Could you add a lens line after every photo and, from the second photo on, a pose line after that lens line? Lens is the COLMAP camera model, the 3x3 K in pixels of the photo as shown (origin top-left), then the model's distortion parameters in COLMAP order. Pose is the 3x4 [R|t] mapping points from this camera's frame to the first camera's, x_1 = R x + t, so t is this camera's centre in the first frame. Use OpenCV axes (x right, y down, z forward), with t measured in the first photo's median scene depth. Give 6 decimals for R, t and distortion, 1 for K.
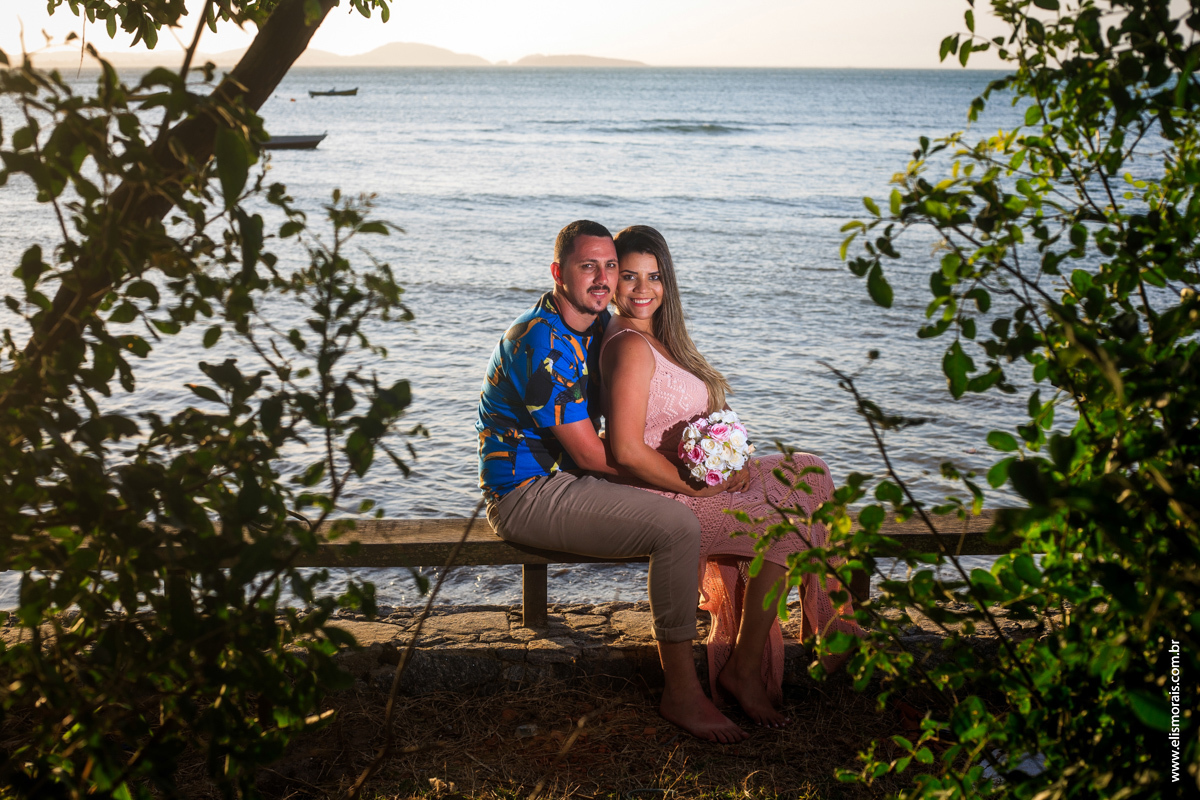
lens RADIAL K [[1720.9, 0, 600.0], [0, 1720.9, 400.0], [0, 0, 1]] dist [-0.090620, -0.101169]
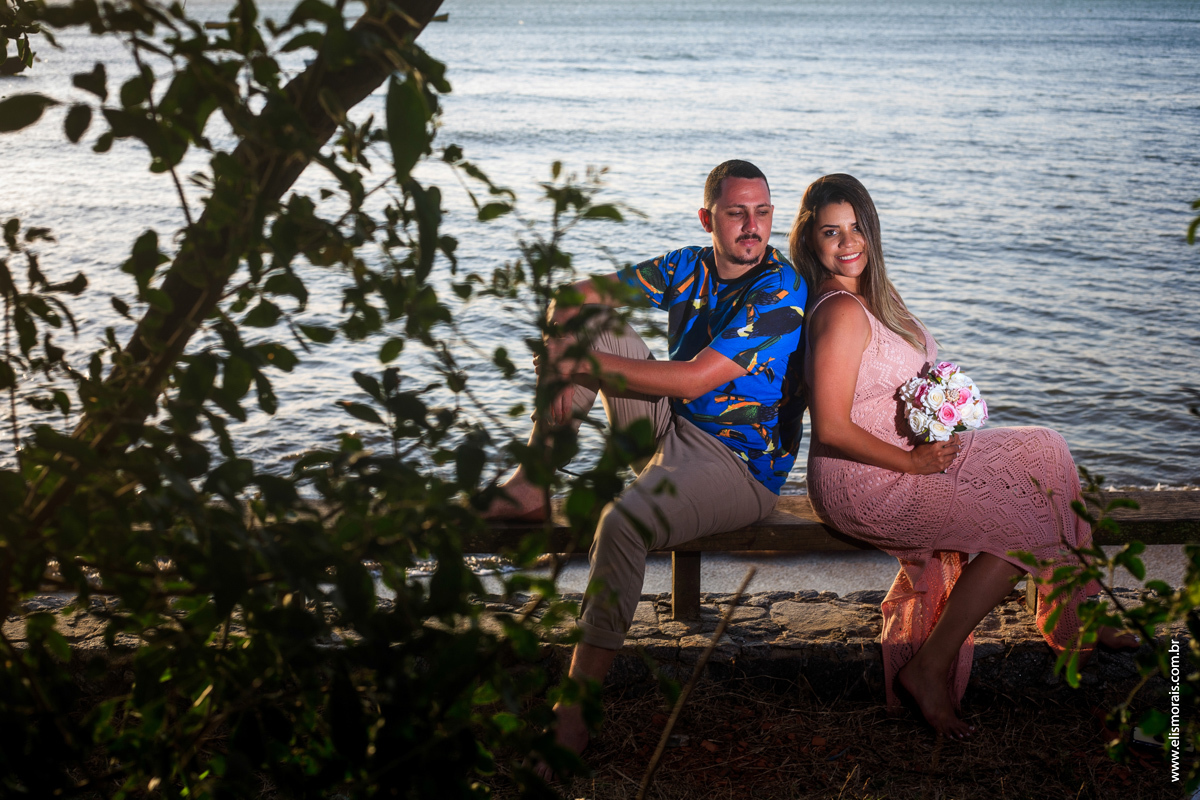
lens RADIAL K [[1900.2, 0, 601.1], [0, 1900.2, 378.7], [0, 0, 1]] dist [-0.046731, -0.148582]
pose [[0.996901, 0.000608, -0.078664, -0.056053], [0.000078, 0.999962, 0.008711, -0.028771], [0.078666, -0.008691, 0.996863, 0.148159]]
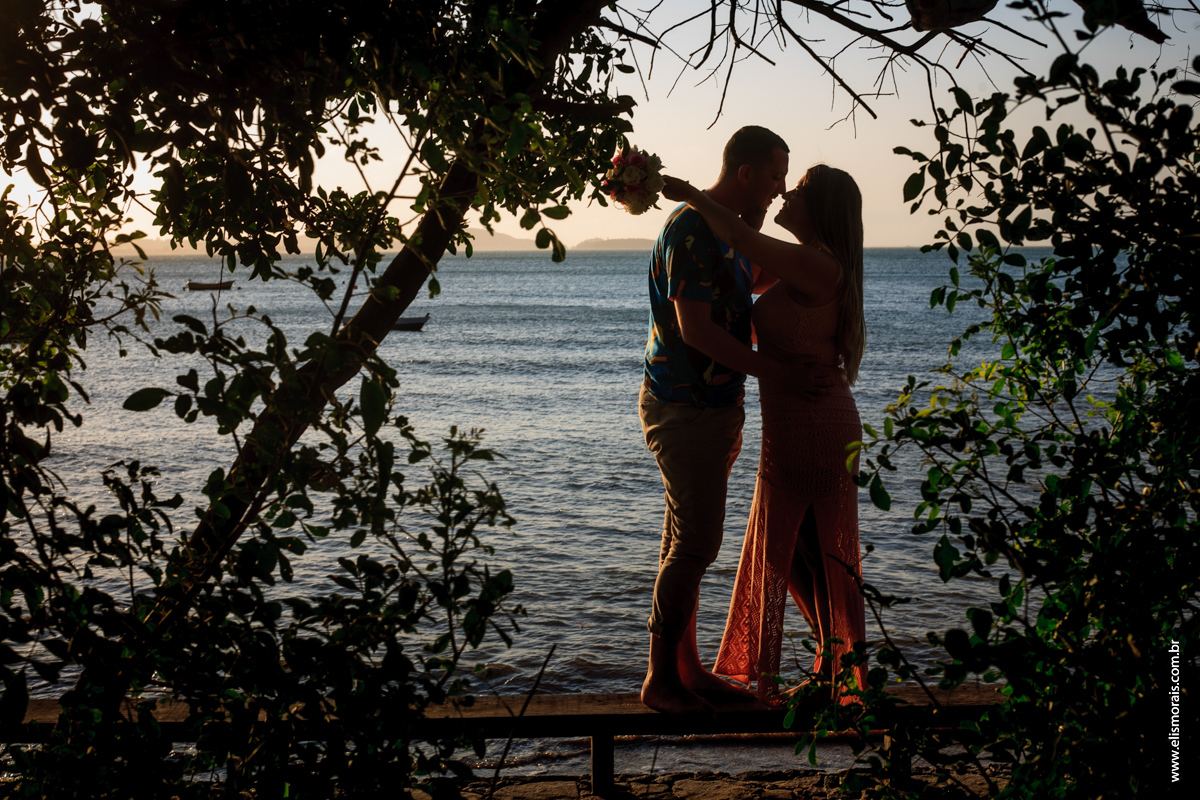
lens RADIAL K [[1555.3, 0, 570.1], [0, 1555.3, 446.3], [0, 0, 1]] dist [-0.080264, -0.032283]
pose [[0.998305, -0.010517, -0.057237, 0.002287], [0.005332, 0.995927, -0.090008, 0.000142], [0.057951, 0.089551, 0.994295, -0.146848]]
